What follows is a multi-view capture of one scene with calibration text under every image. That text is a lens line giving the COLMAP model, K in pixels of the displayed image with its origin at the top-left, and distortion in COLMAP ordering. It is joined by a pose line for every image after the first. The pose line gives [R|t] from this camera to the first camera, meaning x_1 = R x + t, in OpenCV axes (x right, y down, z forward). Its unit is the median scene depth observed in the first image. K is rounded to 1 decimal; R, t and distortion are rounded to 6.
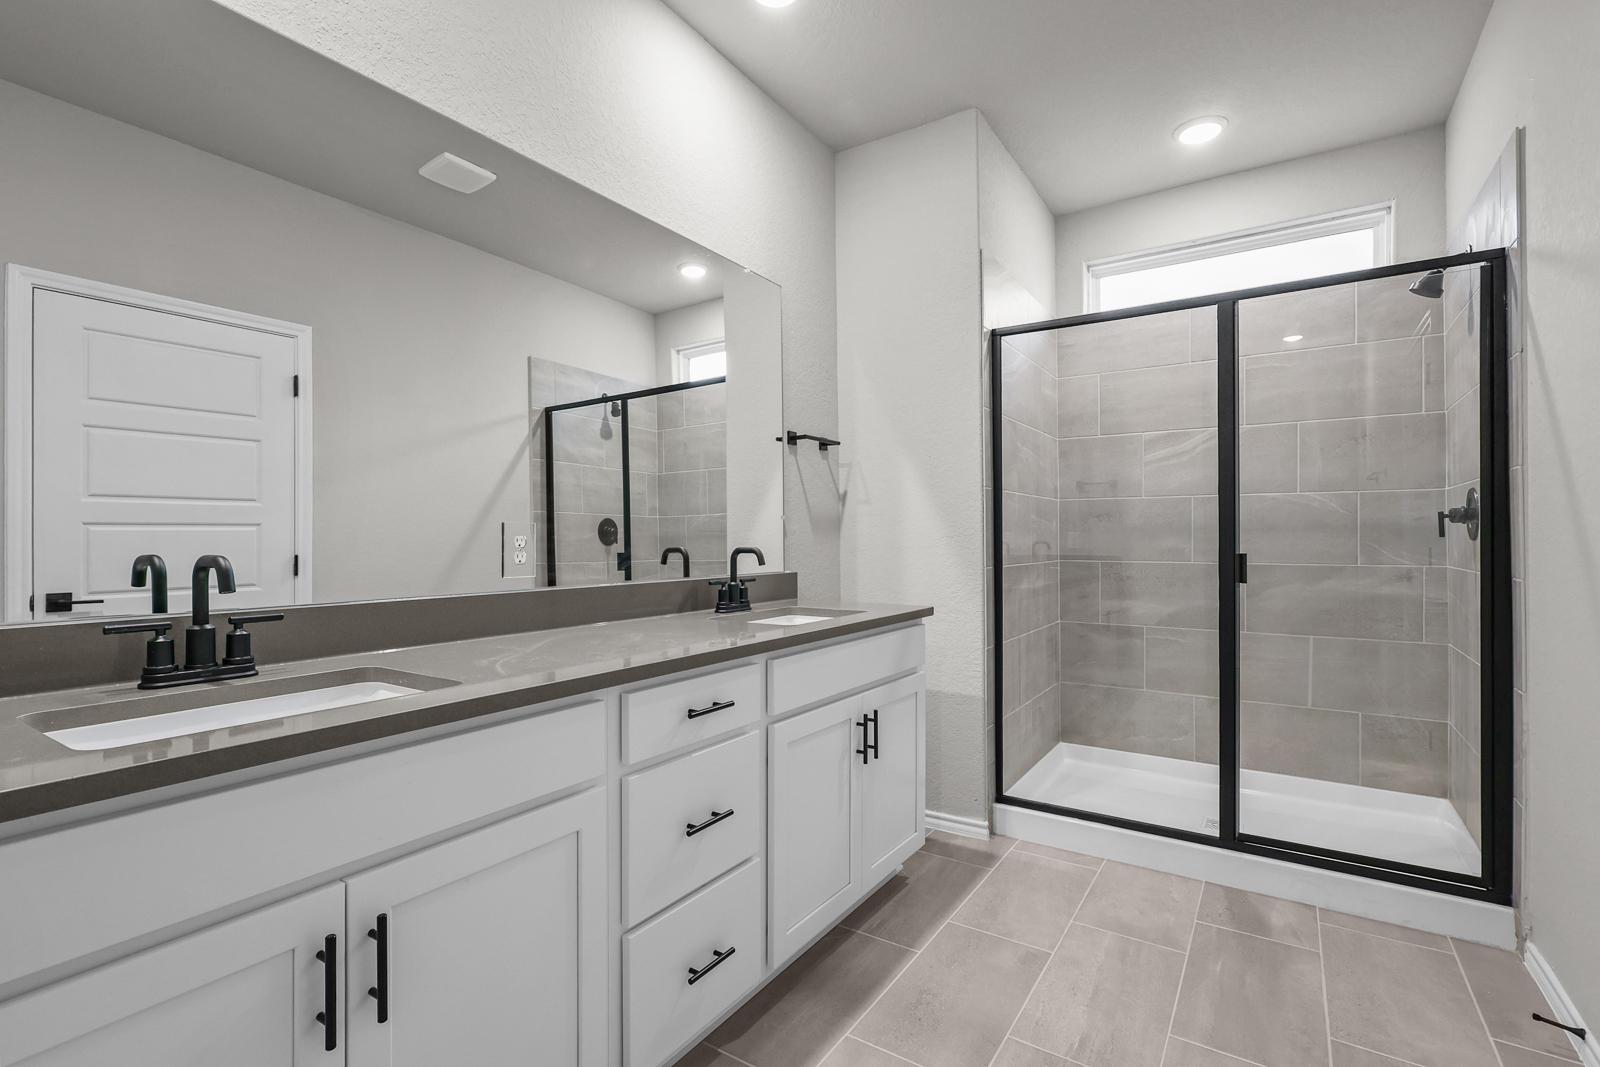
lens RADIAL K [[742.3, 0, 793.2], [0, 742.3, 538.5], [0, 0, 1]] dist [0.001971, 0.000972]
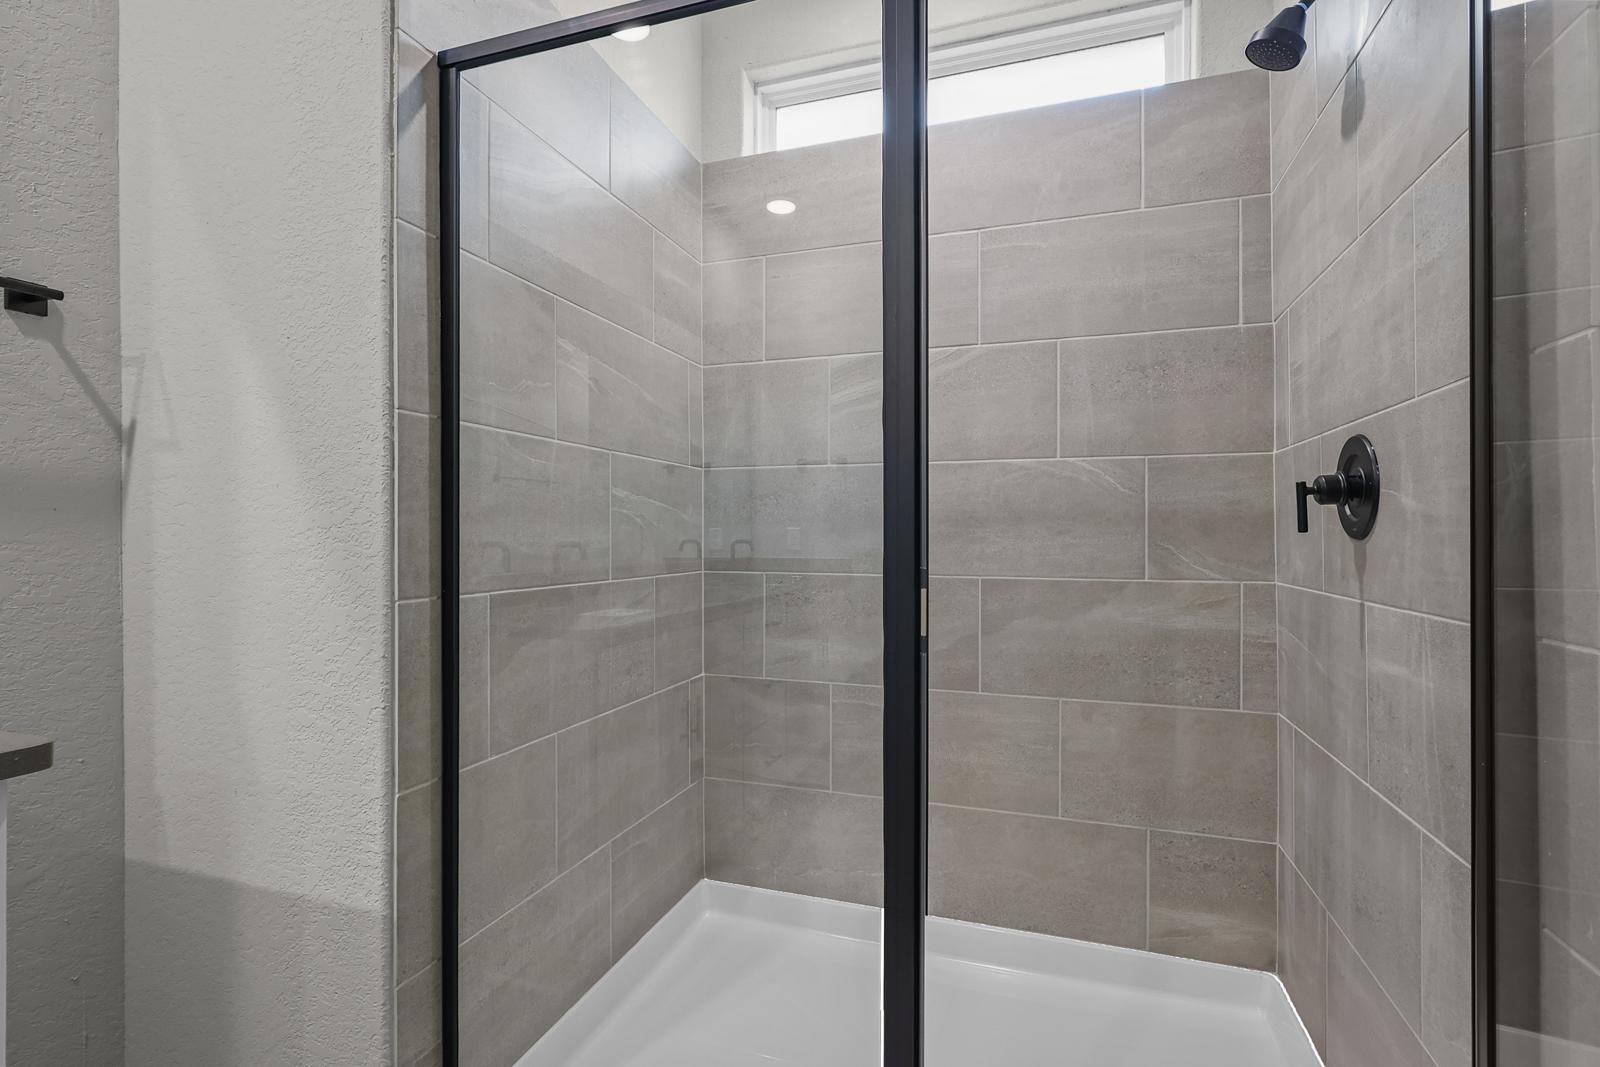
lens RADIAL K [[742.3, 0, 798.0], [0, 742.3, 533.6], [0, 0, 1]] dist [0.001971, 0.000972]
pose [[0.968362, 0.004333, 0.249511, 0.341216], [-0.003619, 0.999988, -0.003321, 0.001376], [-0.249523, 0.002313, 0.968366, 0.492428]]
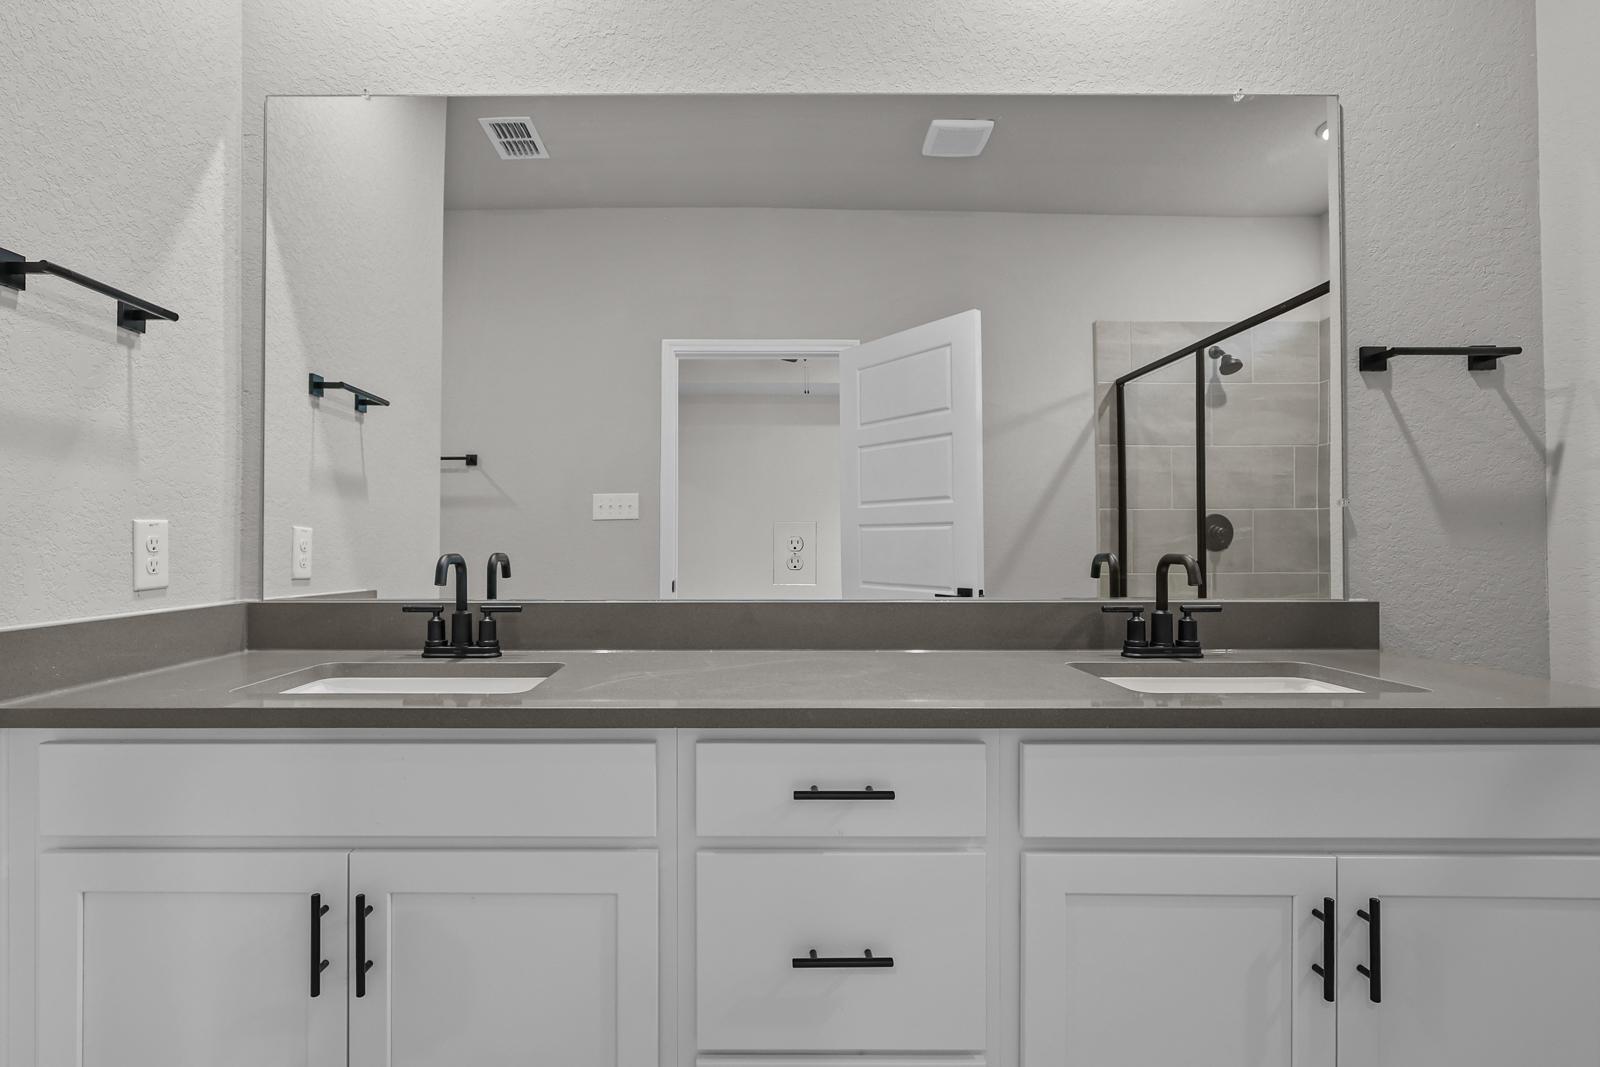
lens RADIAL K [[787.1, 0, 787.5], [0, 787.1, 537.3], [0, 0, 1]] dist [0.007739, -0.001497]
pose [[0.545349, -0.005987, -0.838188, 0.234120], [0.000913, 0.999978, -0.006549, 0.000920], [0.838209, 0.002807, 0.545342, 0.287252]]
